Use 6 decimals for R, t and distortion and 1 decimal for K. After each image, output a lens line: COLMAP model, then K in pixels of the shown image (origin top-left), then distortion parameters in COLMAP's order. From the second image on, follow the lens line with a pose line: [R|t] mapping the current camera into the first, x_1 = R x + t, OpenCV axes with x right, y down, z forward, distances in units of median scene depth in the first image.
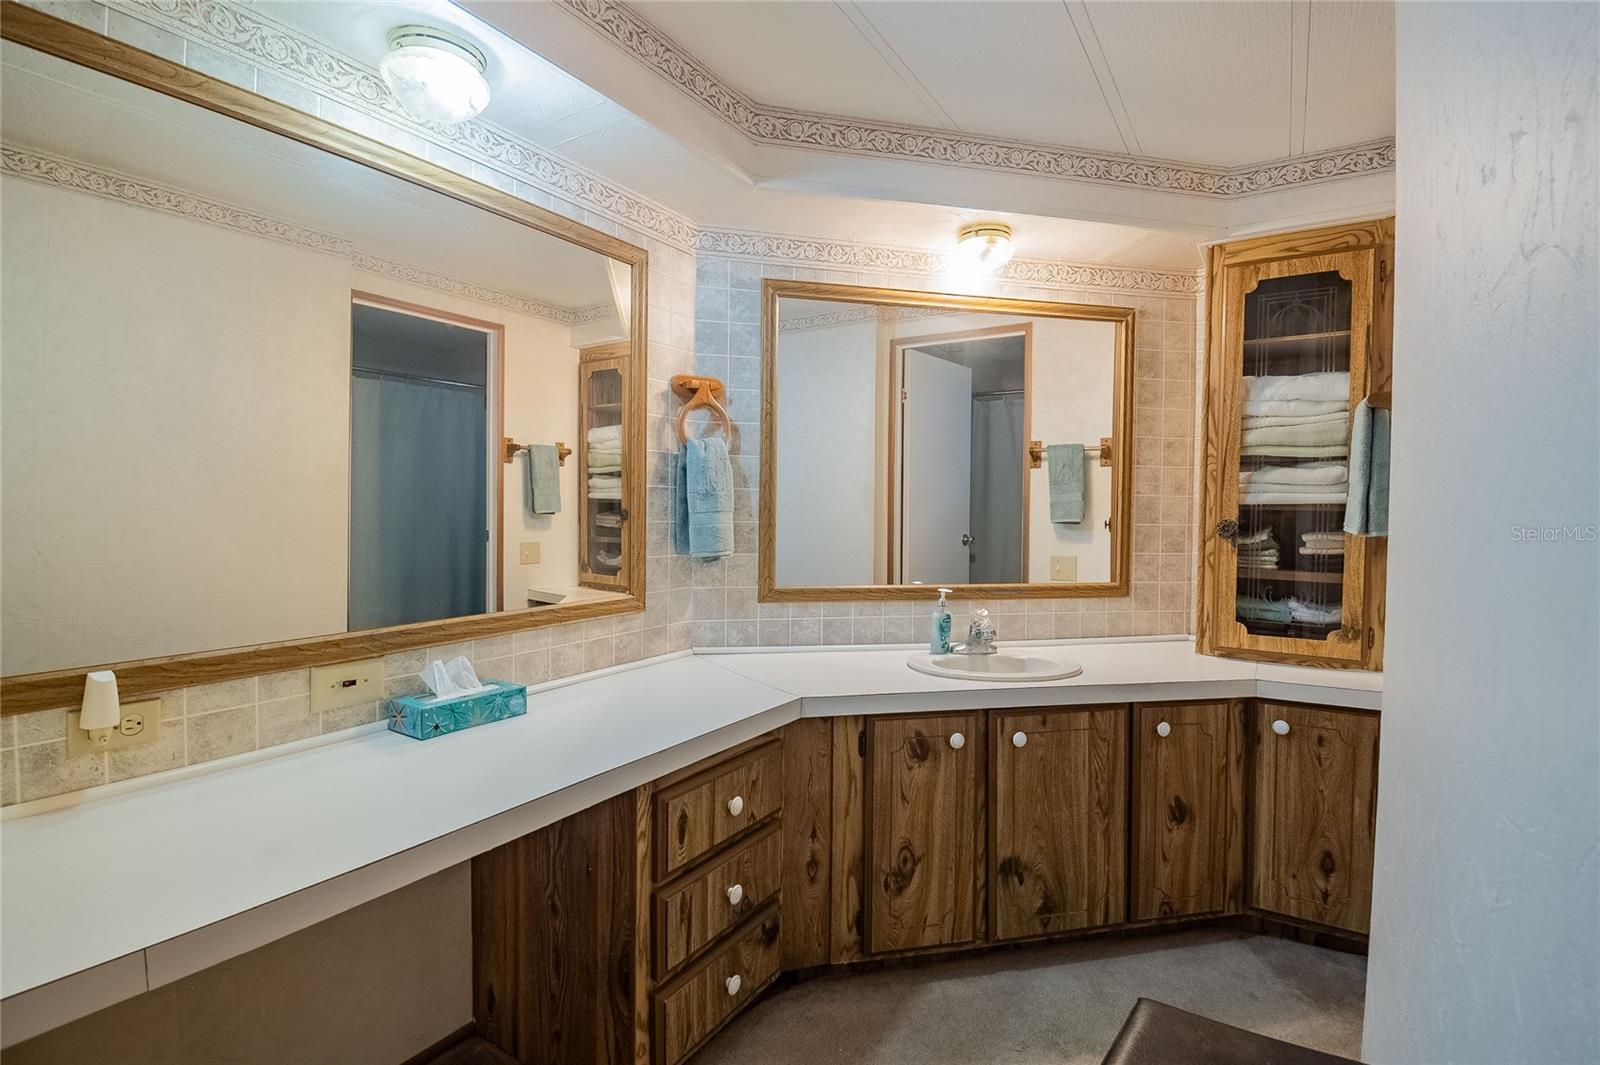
lens RADIAL K [[730.6, 0, 798.9], [0, 730.6, 525.4], [0, 0, 1]] dist [0.002820, -0.009235]
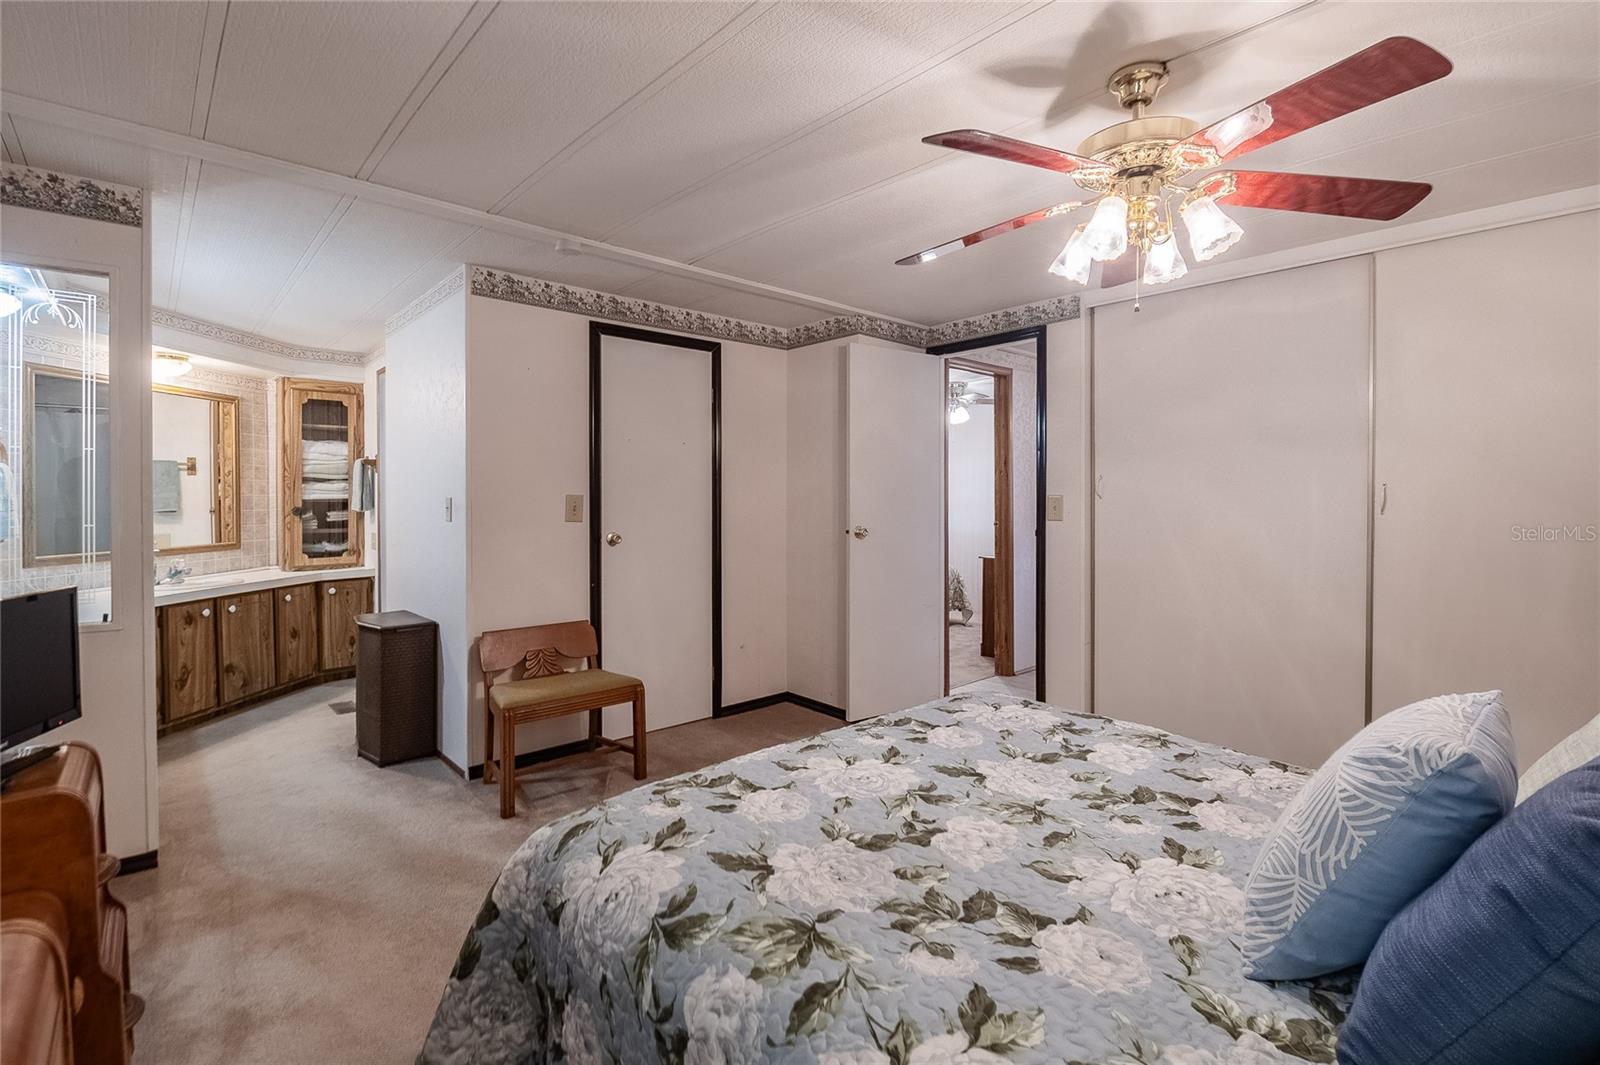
lens RADIAL K [[730.6, 0, 813.4], [0, 730.6, 496.5], [0, 0, 1]] dist [0.002820, -0.009235]
pose [[0.247215, -0.013611, 0.968865, -1.194843], [0.030299, 0.999521, 0.006311, -0.005493], [-0.968487, 0.027796, 0.247509, -1.073887]]
